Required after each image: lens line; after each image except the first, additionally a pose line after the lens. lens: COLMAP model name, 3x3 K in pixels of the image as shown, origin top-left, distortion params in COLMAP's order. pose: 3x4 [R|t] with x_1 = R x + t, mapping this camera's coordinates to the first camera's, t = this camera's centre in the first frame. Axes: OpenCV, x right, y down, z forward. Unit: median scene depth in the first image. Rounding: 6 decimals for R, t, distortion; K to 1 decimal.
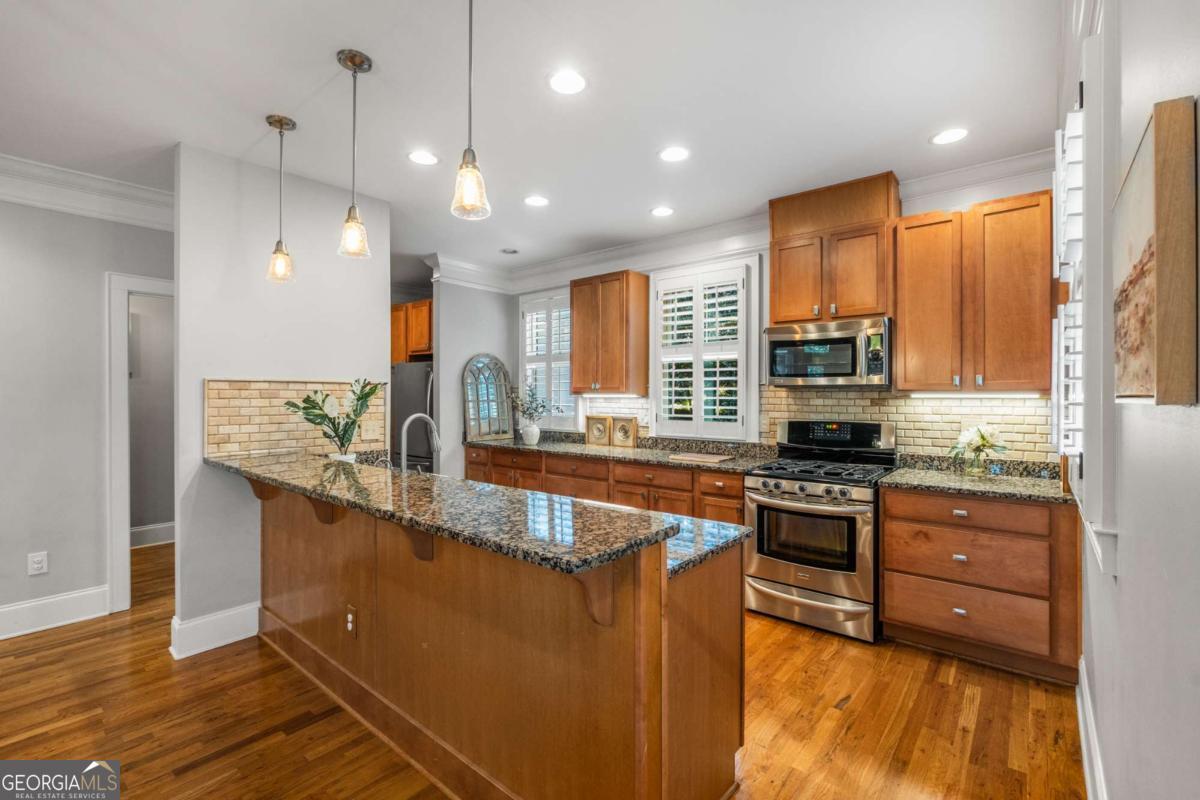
lens RADIAL K [[524.7, 0, 595.1], [0, 524.7, 393.5], [0, 0, 1]] dist [-0.006644, 0.001171]
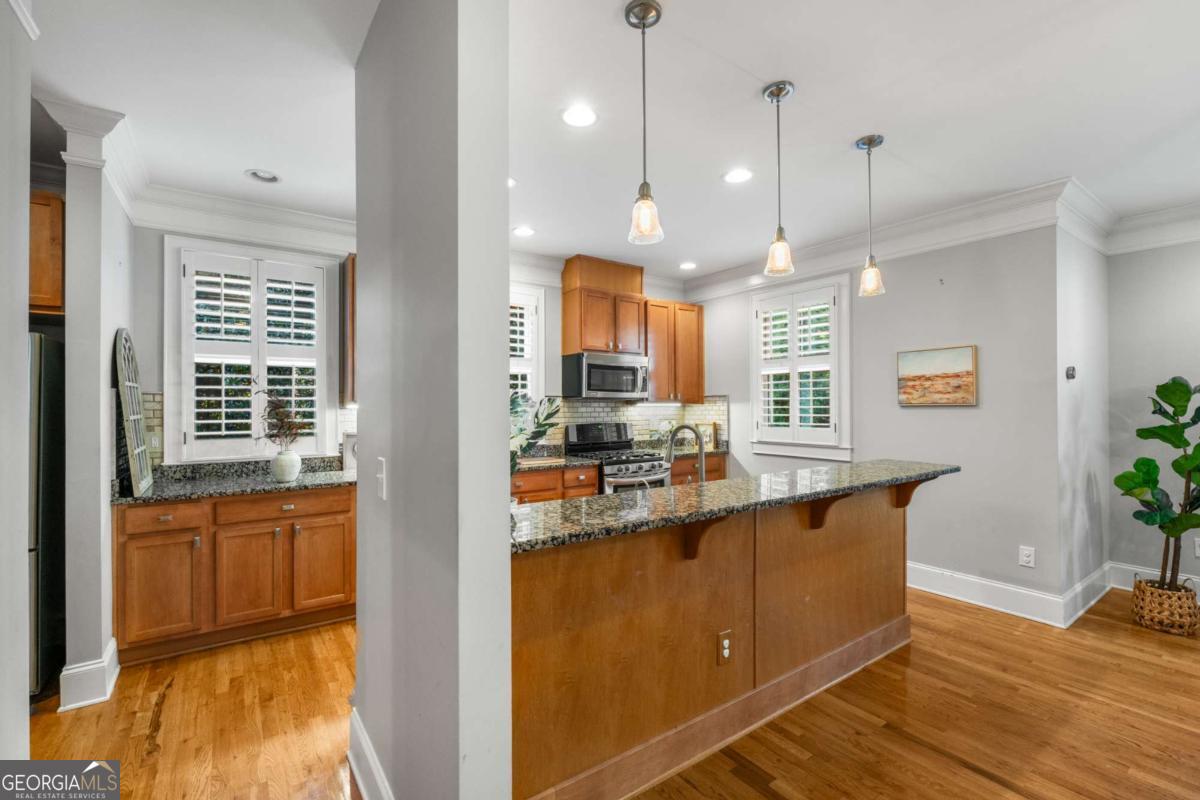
lens RADIAL K [[524.7, 0, 600.6], [0, 524.7, 405.9], [0, 0, 1]] dist [-0.006644, 0.001171]
pose [[0.249571, -0.000103, 0.968357, -0.923911], [0.005418, 0.999984, -0.001290, 0.008464], [-0.968341, 0.005569, 0.249567, 0.640127]]
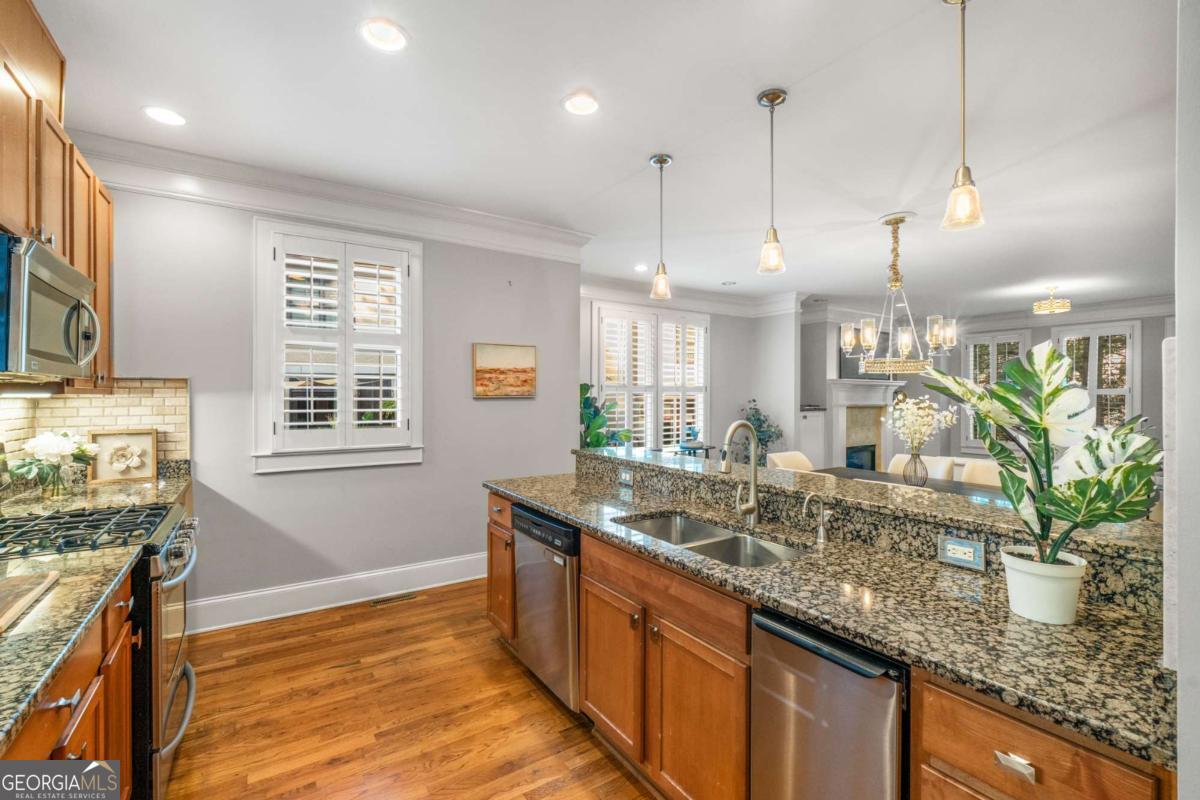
lens RADIAL K [[524.7, 0, 601.3], [0, 524.7, 396.9], [0, 0, 1]] dist [-0.006644, 0.001171]
pose [[-0.960824, -0.003168, 0.277142, -0.245349], [-0.001240, 0.999974, 0.007134, 0.000180], [-0.277157, 0.006511, -0.960803, 1.278618]]
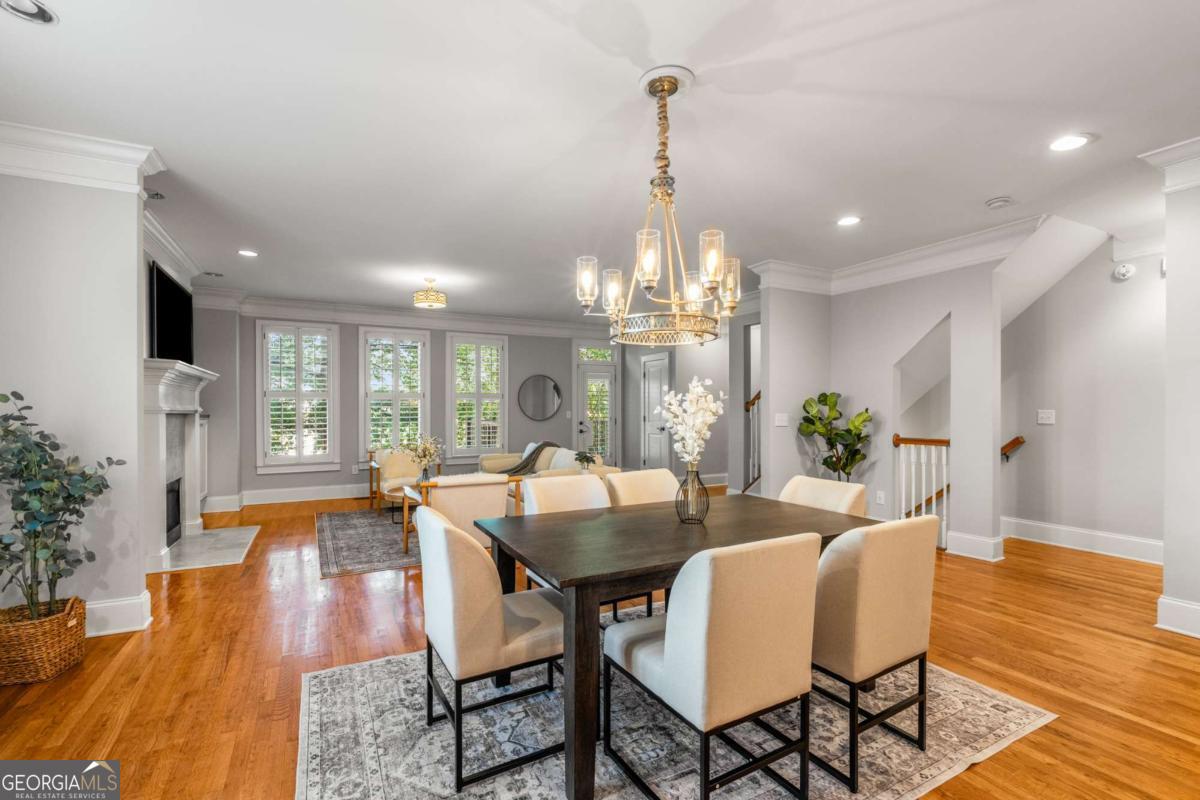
lens RADIAL K [[524.7, 0, 597.8], [0, 524.7, 408.6], [0, 0, 1]] dist [-0.006644, 0.001171]
pose [[-0.372719, -0.003742, -0.927937, 0.103308], [-0.002973, 0.999992, -0.002838, 0.044864], [0.927940, 0.001701, -0.372727, 0.221248]]
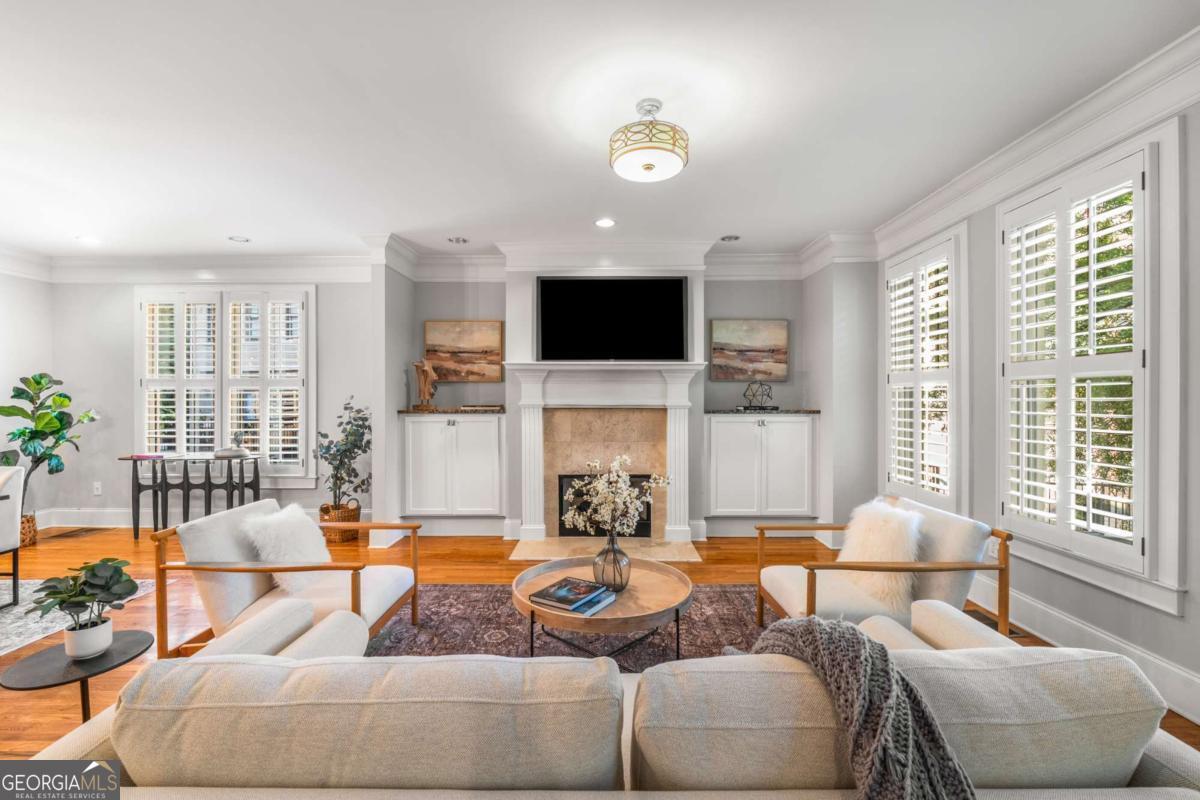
lens RADIAL K [[524.7, 0, 598.1], [0, 524.7, 400.9], [0, 0, 1]] dist [-0.006644, 0.001171]
pose [[-0.637109, -0.000228, 0.770773, -1.736672], [0.004274, 0.999984, 0.003828, 0.034219], [-0.770761, 0.005733, -0.637098, -0.371398]]
